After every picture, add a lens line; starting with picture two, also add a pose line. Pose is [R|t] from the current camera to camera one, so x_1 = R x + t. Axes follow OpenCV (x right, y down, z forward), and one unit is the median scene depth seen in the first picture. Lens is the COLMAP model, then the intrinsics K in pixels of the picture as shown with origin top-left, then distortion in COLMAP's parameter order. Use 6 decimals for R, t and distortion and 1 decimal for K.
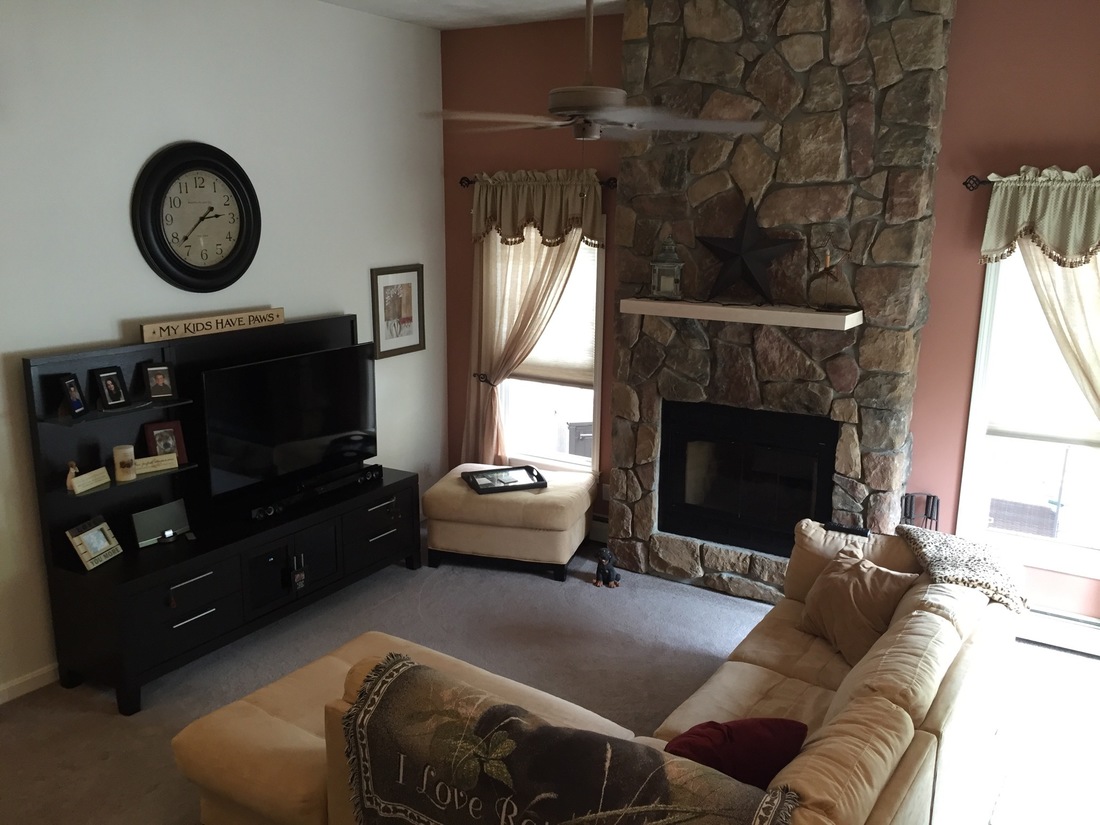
lens RADIAL K [[949.8, 0, 550.0], [0, 949.8, 412.5], [0, 0, 1]] dist [0.116560, -0.150260]
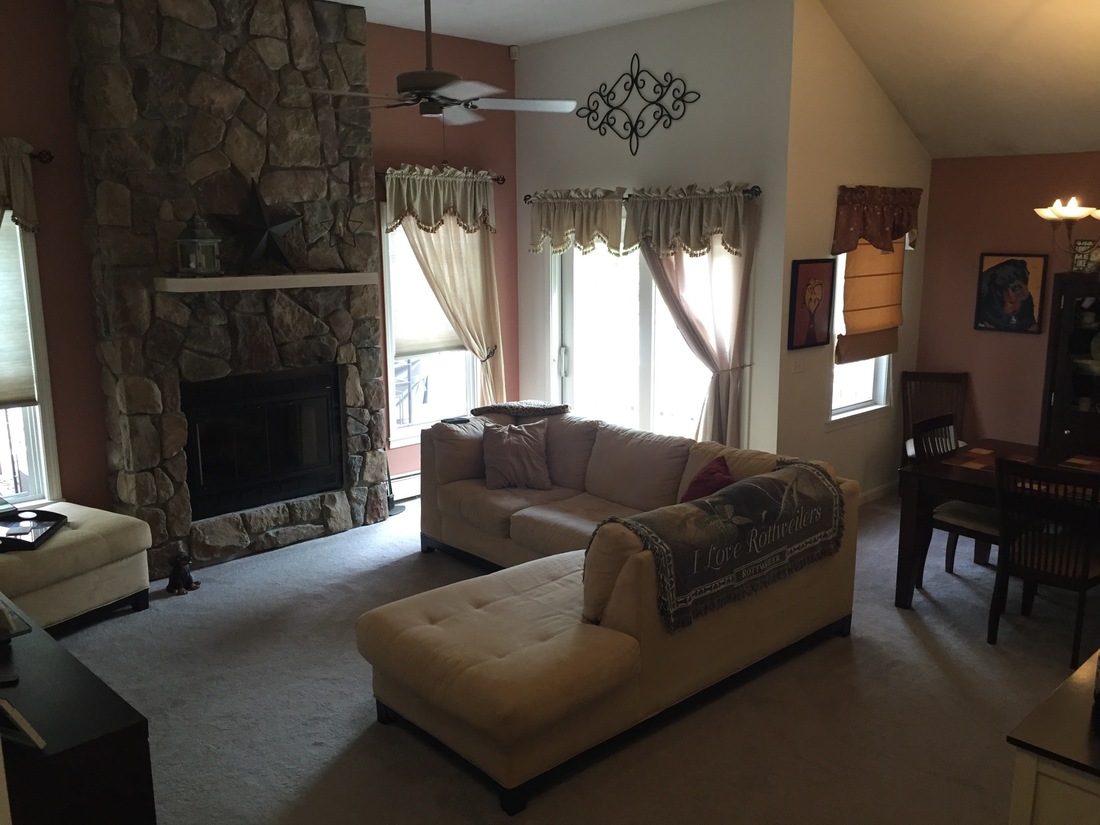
lens RADIAL K [[949.8, 0, 550.0], [0, 949.8, 412.5], [0, 0, 1]] dist [0.116560, -0.150260]
pose [[0.232973, -0.195229, 0.952685, -0.818624], [0.222781, 0.964304, 0.143131, -0.047480], [-0.946621, 0.178894, 0.268151, 0.434527]]
